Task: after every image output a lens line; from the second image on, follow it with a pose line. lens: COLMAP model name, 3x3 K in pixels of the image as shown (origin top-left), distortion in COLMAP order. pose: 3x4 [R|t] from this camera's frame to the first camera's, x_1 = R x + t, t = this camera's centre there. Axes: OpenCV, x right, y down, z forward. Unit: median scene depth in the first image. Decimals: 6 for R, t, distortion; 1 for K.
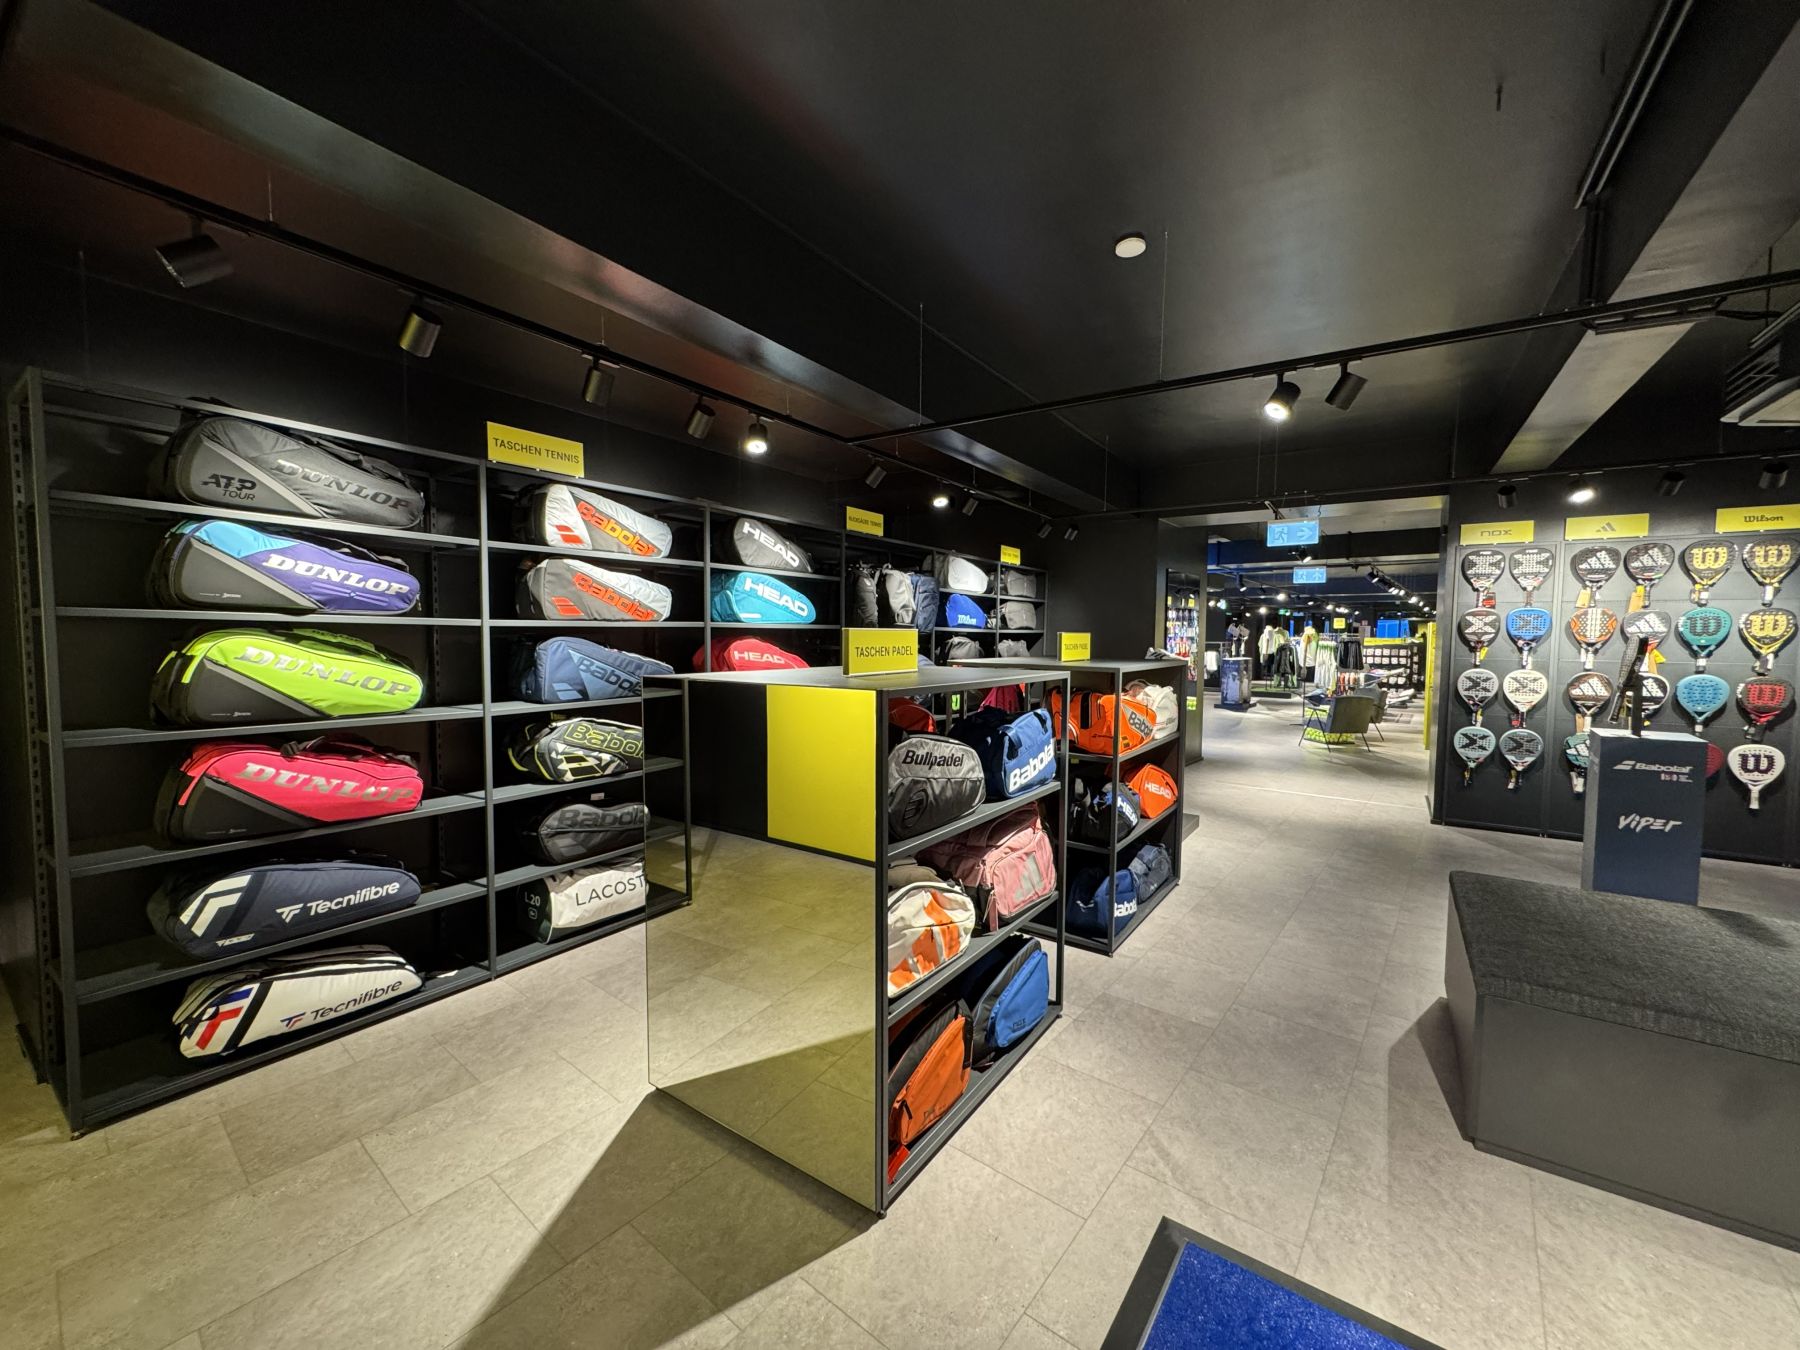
lens RADIAL K [[713.5, 0, 898.5], [0, 713.5, 671.6], [0, 0, 1]] dist [-0.000791, -0.000411]
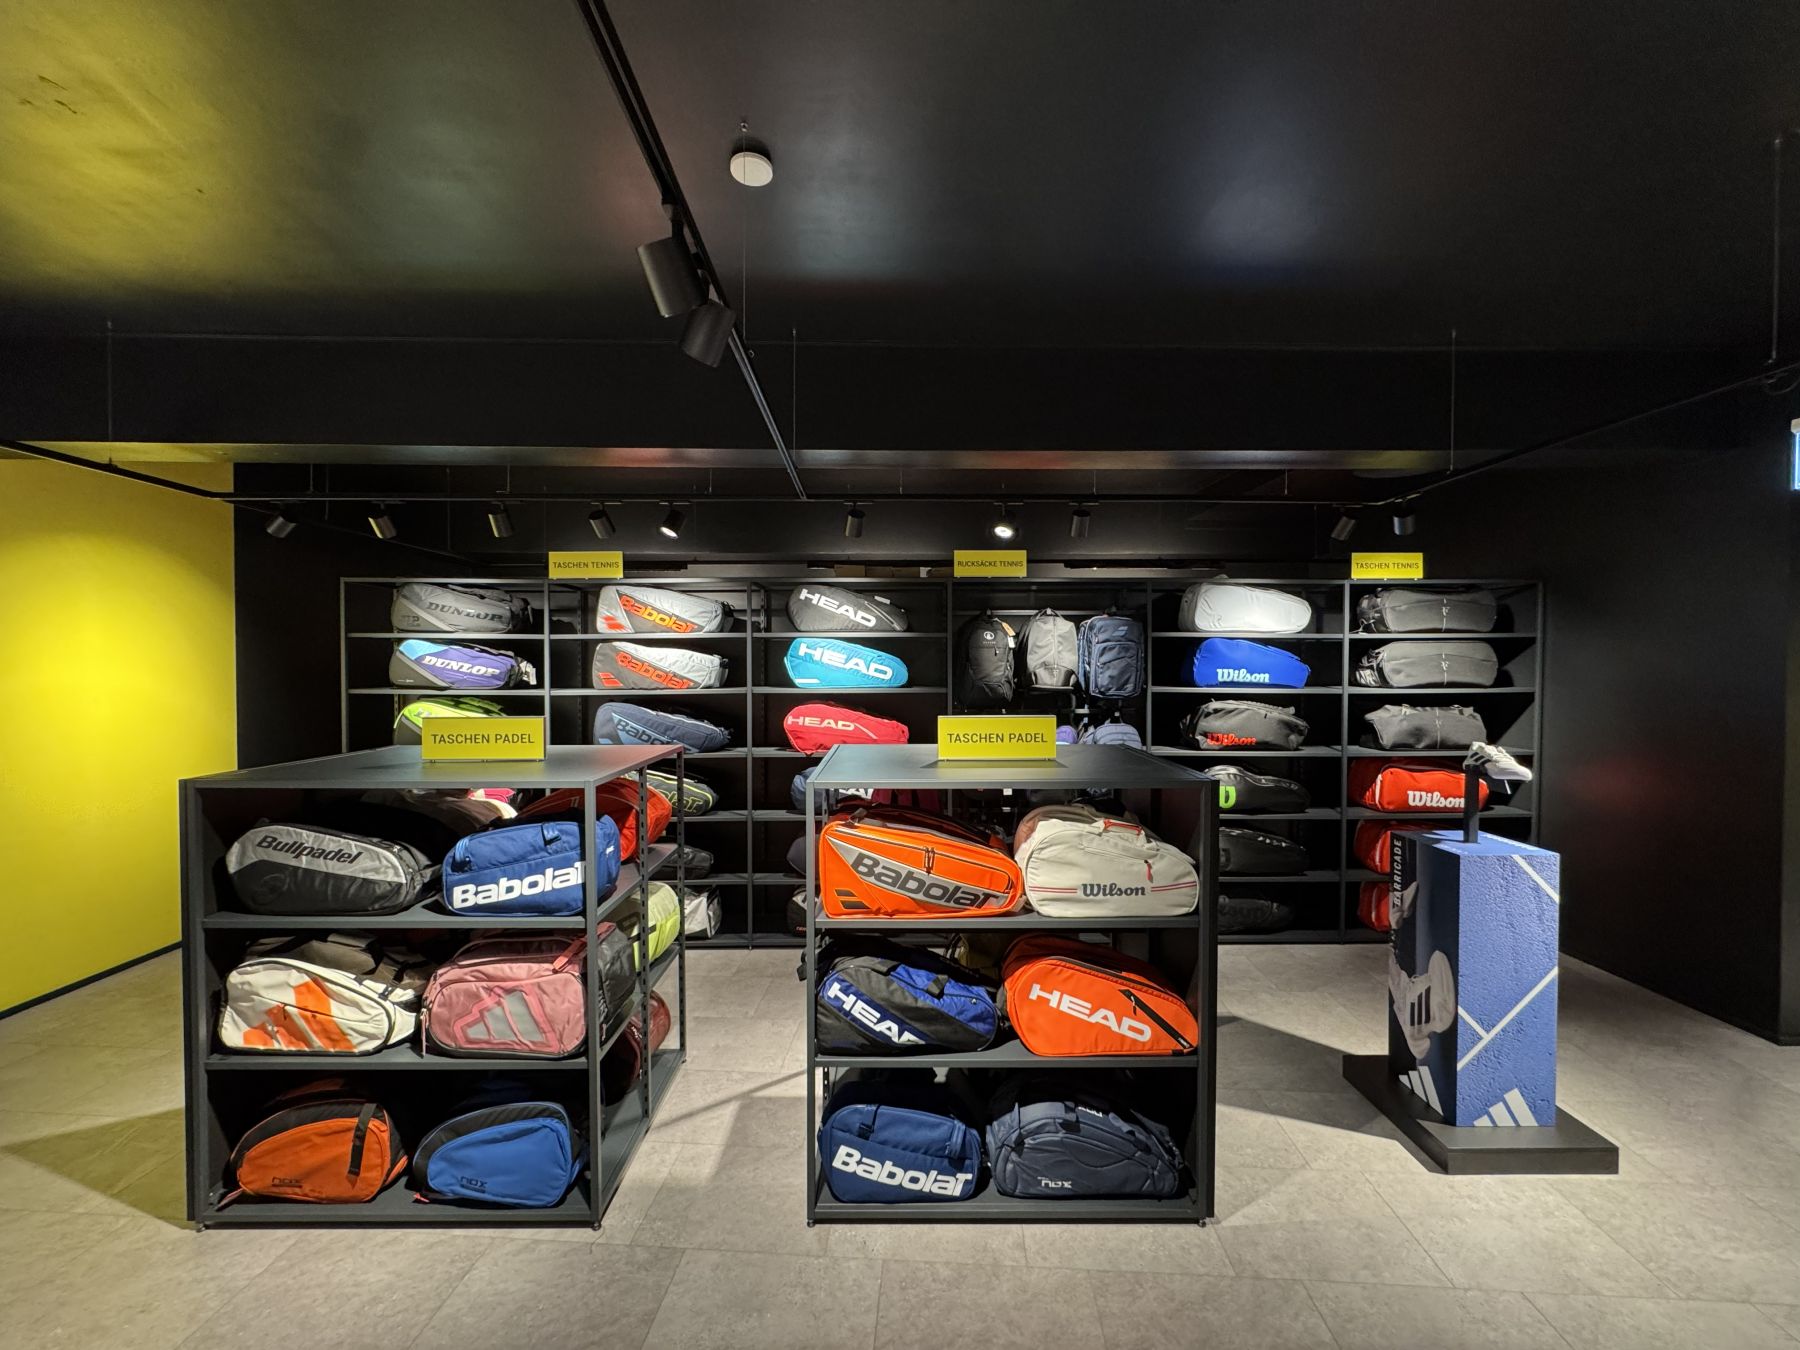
lens RADIAL K [[713.5, 0, 898.6], [0, 713.5, 674.2], [0, 0, 1]] dist [-0.000791, -0.000411]
pose [[0.577351, 0.004873, -0.816482, 0.867654], [-0.037432, 0.999089, -0.020506, -0.090883], [0.815638, 0.042402, 0.577007, 0.665863]]
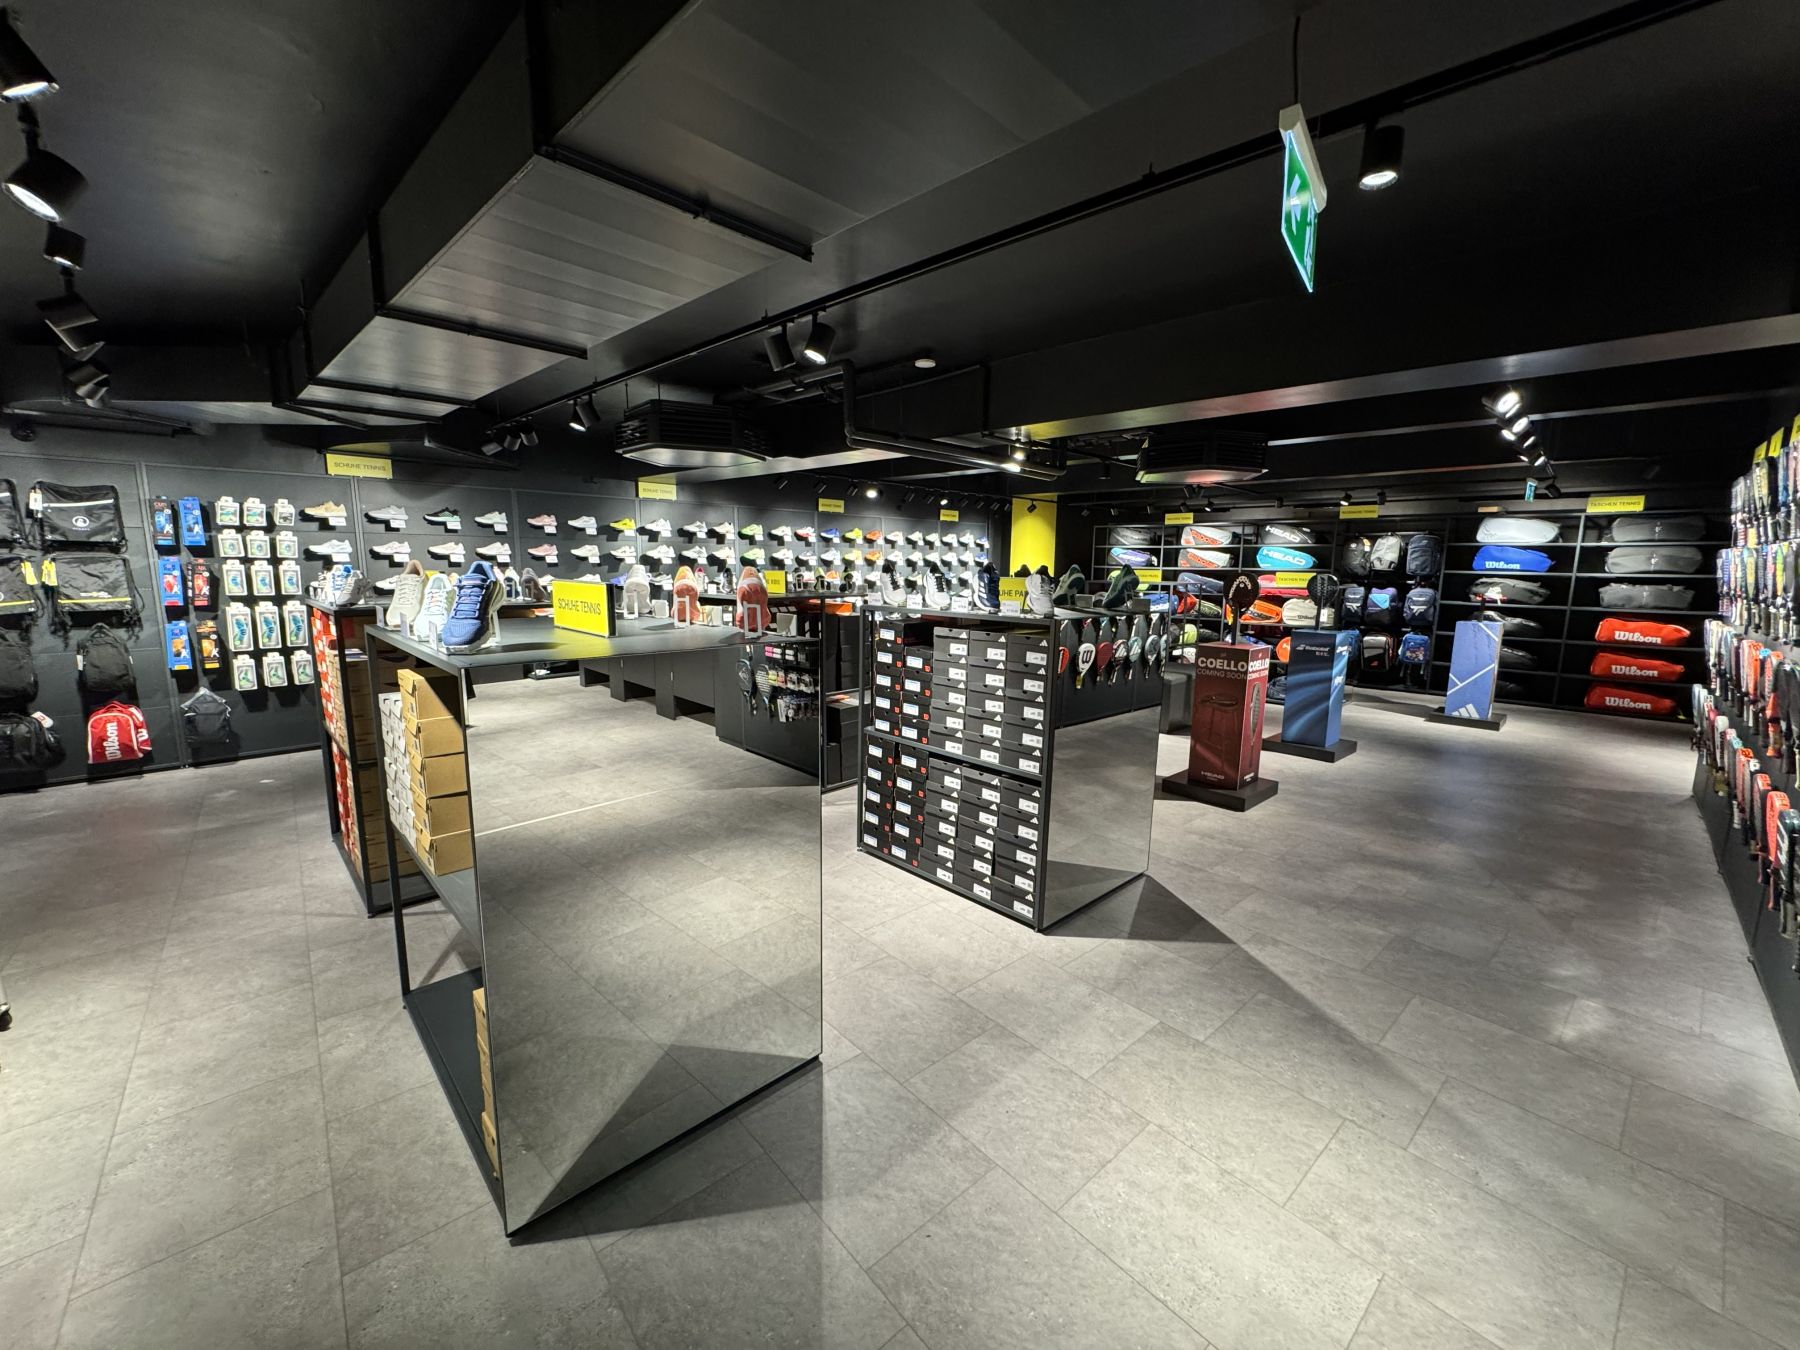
lens RADIAL K [[713.5, 0, 894.9], [0, 713.5, 669.7], [0, 0, 1]] dist [-0.000791, -0.000411]
pose [[-0.184716, 0.136206, -0.973308, 3.047552], [-0.065863, 0.986408, 0.150539, -0.012297], [0.980583, 0.091912, -0.173234, 0.285094]]
